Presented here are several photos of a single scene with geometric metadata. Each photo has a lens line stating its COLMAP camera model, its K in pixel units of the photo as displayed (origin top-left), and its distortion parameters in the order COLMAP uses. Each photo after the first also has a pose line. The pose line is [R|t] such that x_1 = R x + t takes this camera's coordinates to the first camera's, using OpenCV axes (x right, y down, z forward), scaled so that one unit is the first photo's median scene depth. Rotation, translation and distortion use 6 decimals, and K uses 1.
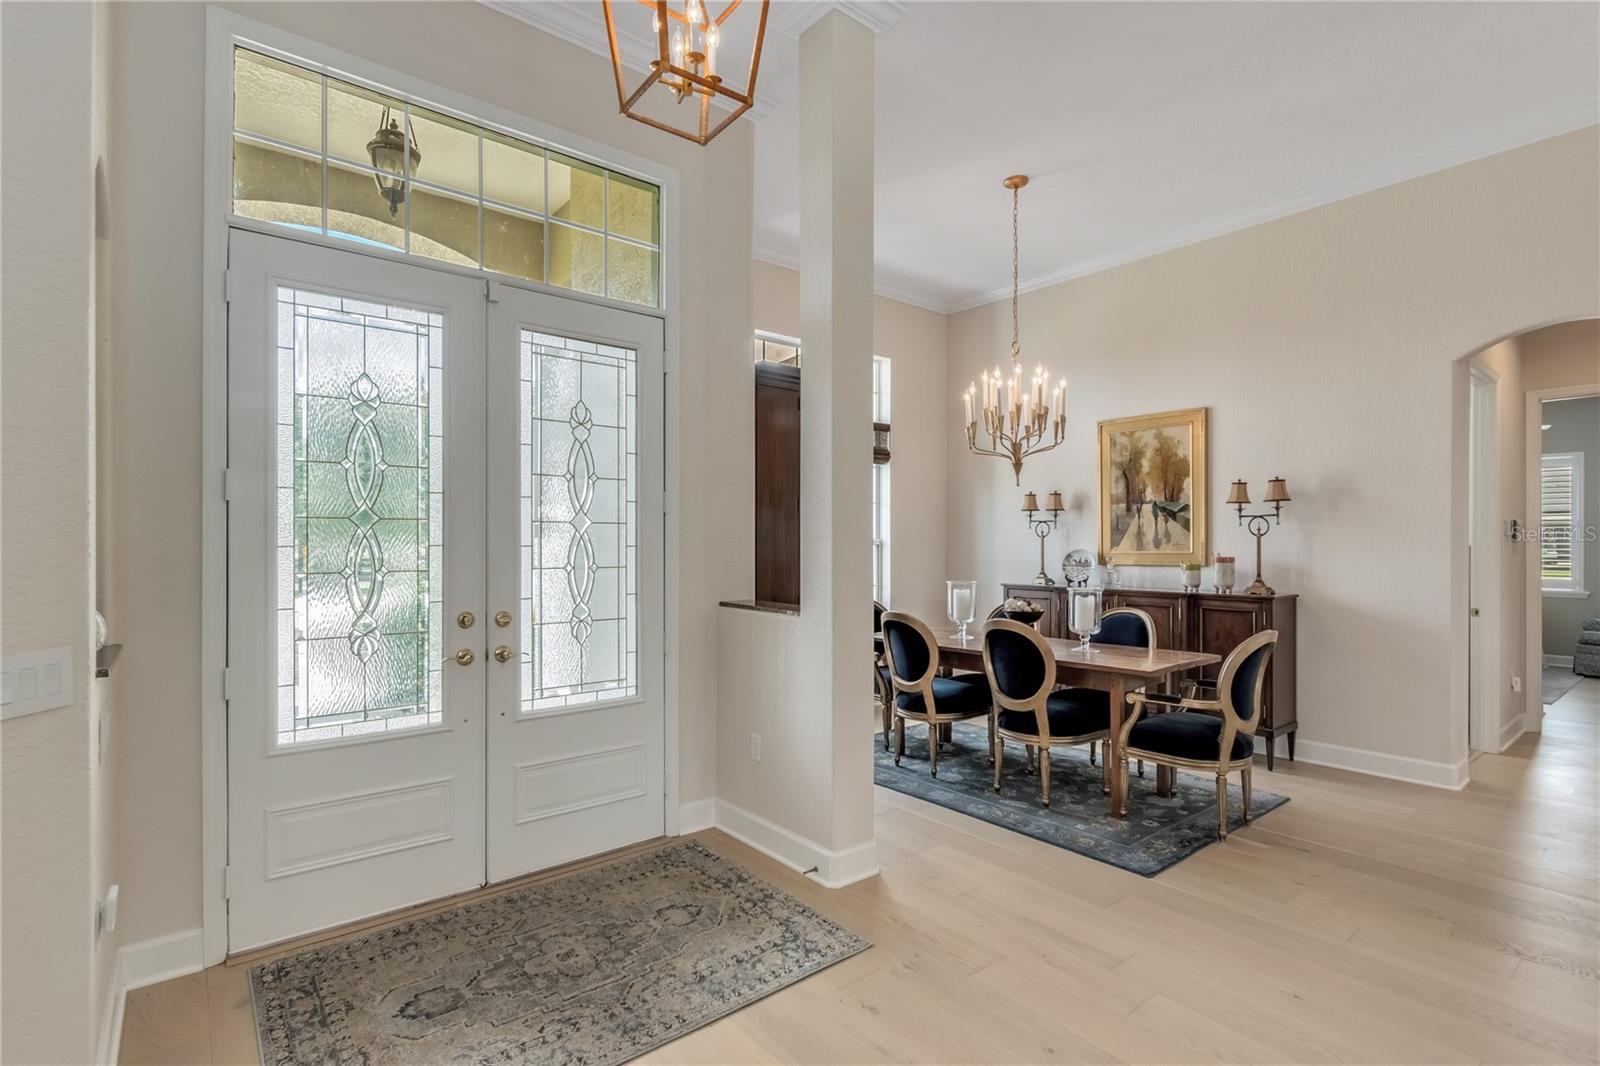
lens RADIAL K [[768.1, 0, 805.2], [0, 768.1, 541.1], [0, 0, 1]] dist [0.003247, -0.003899]
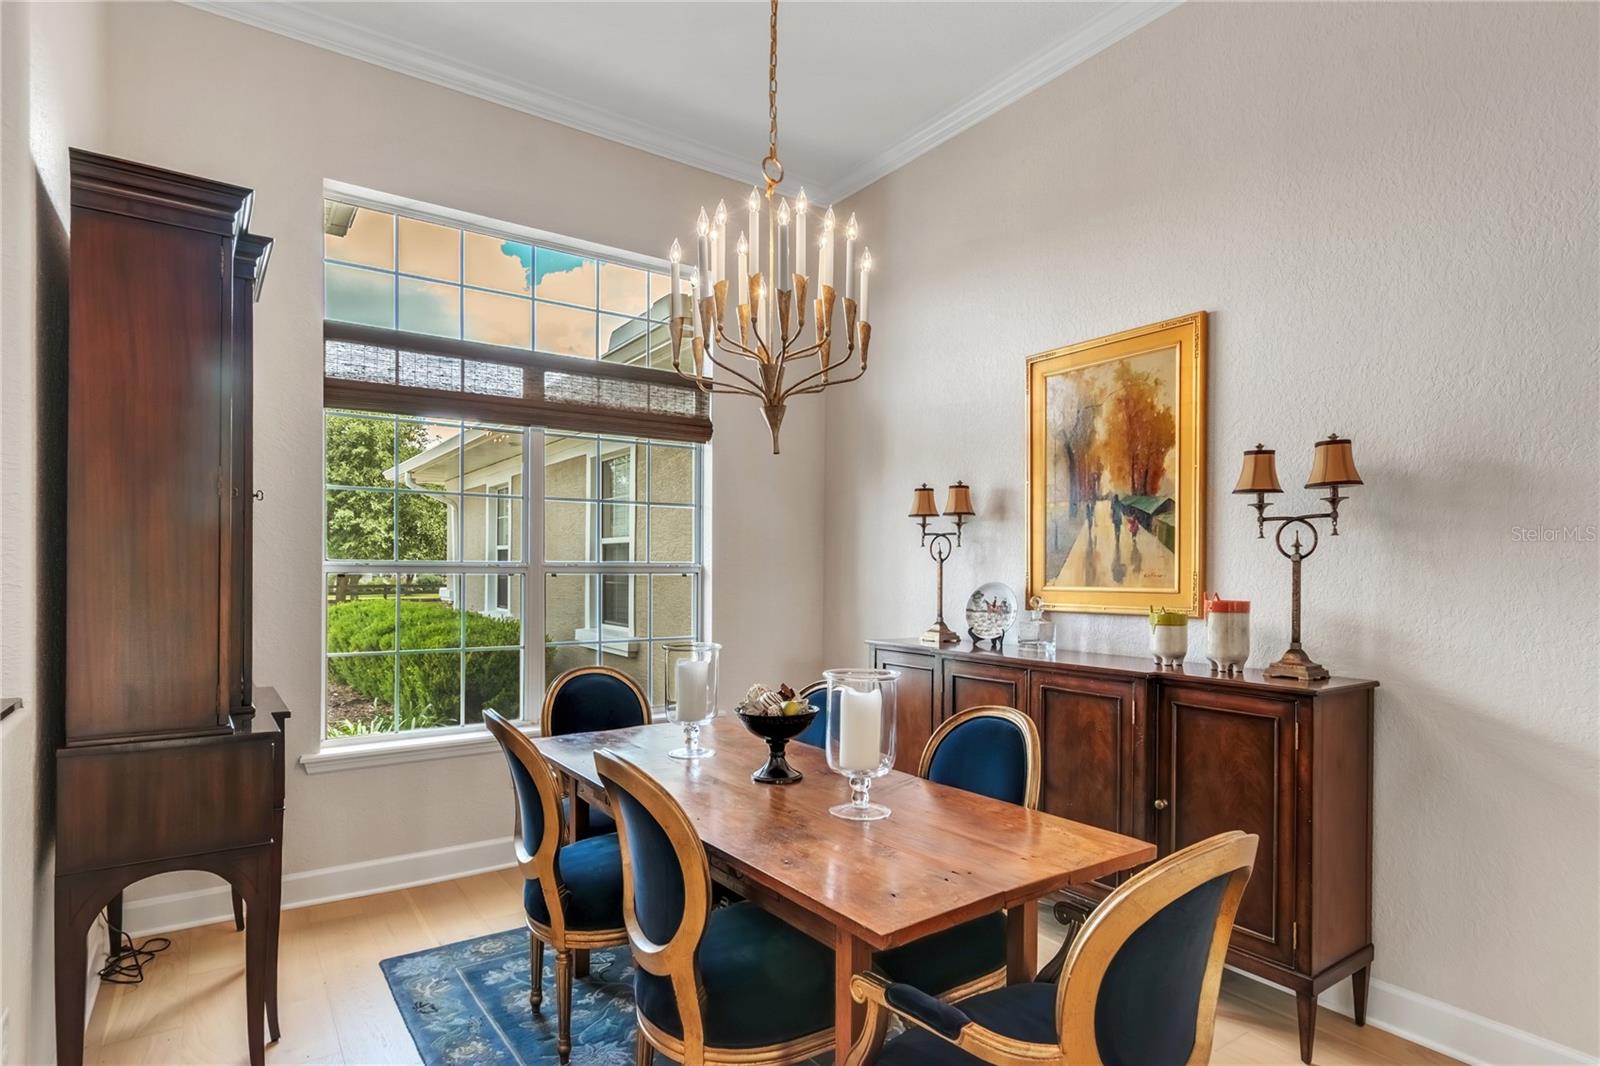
lens RADIAL K [[843.7, 0, 806.6], [0, 843.7, 572.8], [0, 0, 1]] dist [-0.004286, -0.000538]
pose [[0.997545, 0.006875, -0.069694, 0.327005], [-0.006627, 0.999971, 0.003792, 0.002207], [0.069718, -0.003321, 0.997561, 0.458951]]
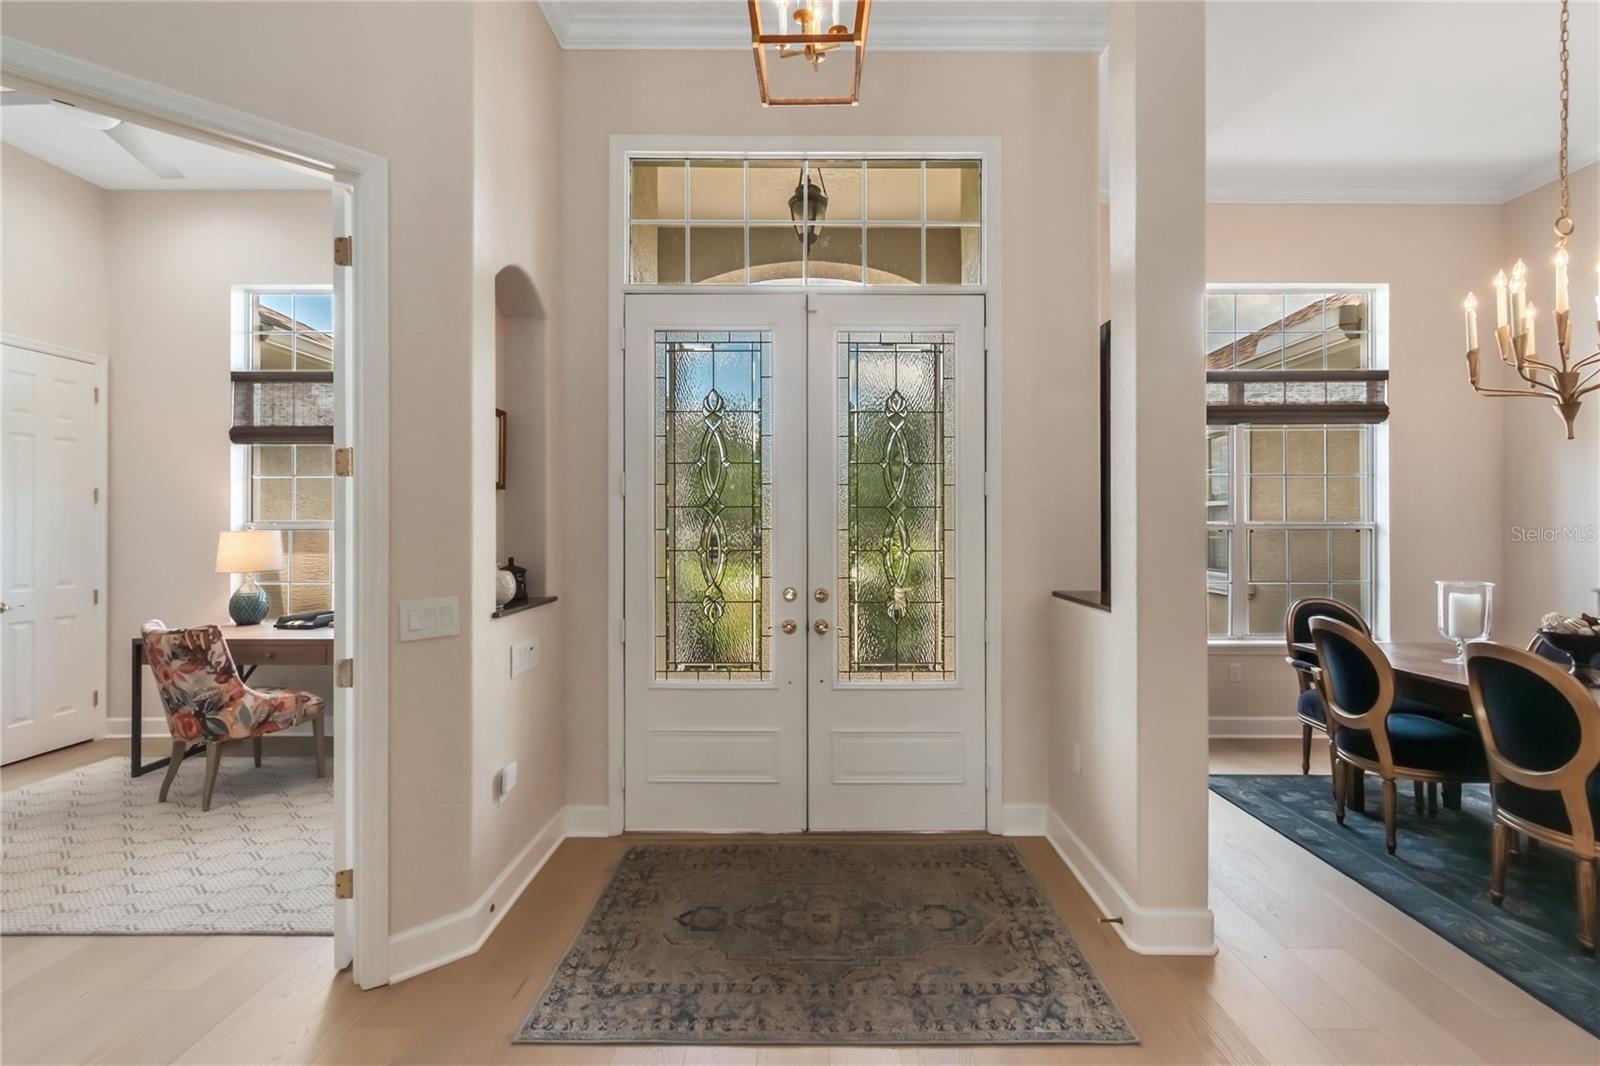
lens RADIAL K [[712.9, 0, 808.5], [0, 712.9, 524.2], [0, 0, 1]] dist [0.001565, -0.000002]
pose [[0.769109, -0.004253, -0.639103, 0.163881], [0.002150, 0.999989, -0.004066, 0.001796], [0.639114, 0.001753, 0.769110, 0.128299]]
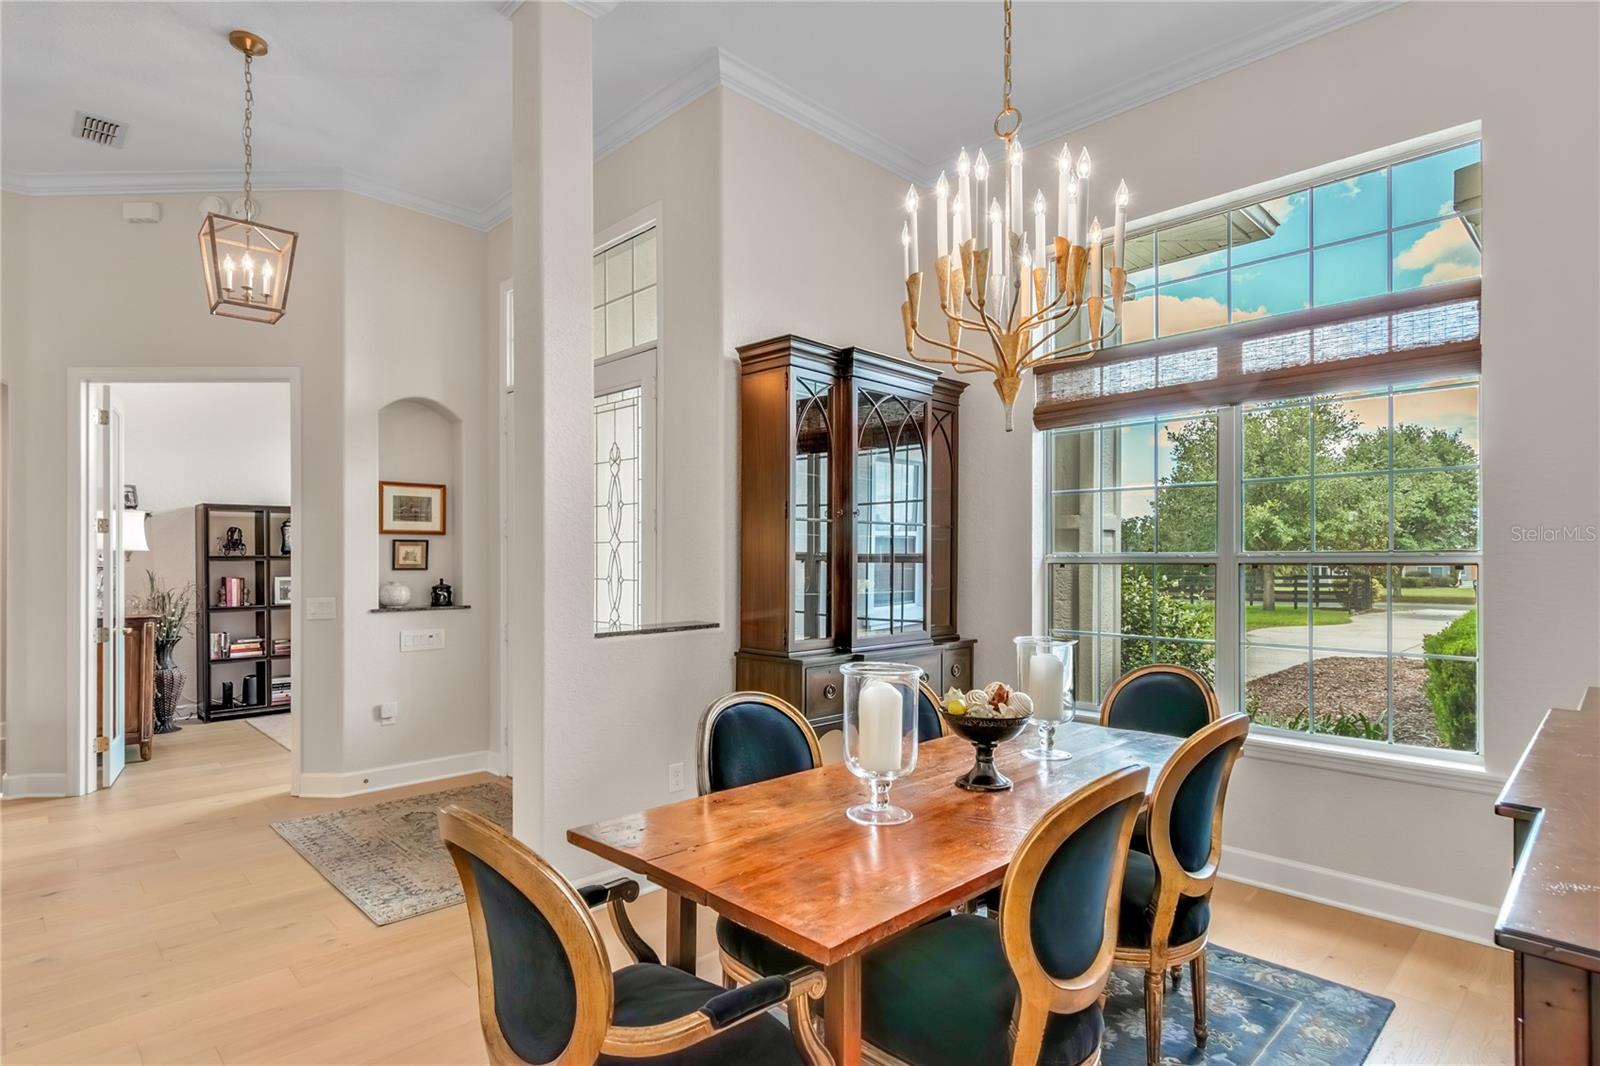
lens RADIAL K [[843.7, 0, 796.7], [0, 843.7, 546.5], [0, 0, 1]] dist [-0.004286, -0.000538]
pose [[0.082979, -0.012478, -0.996473, 0.752149], [0.002169, 0.999922, -0.012340, -0.000054], [0.996549, -0.001138, 0.083000, 0.835082]]
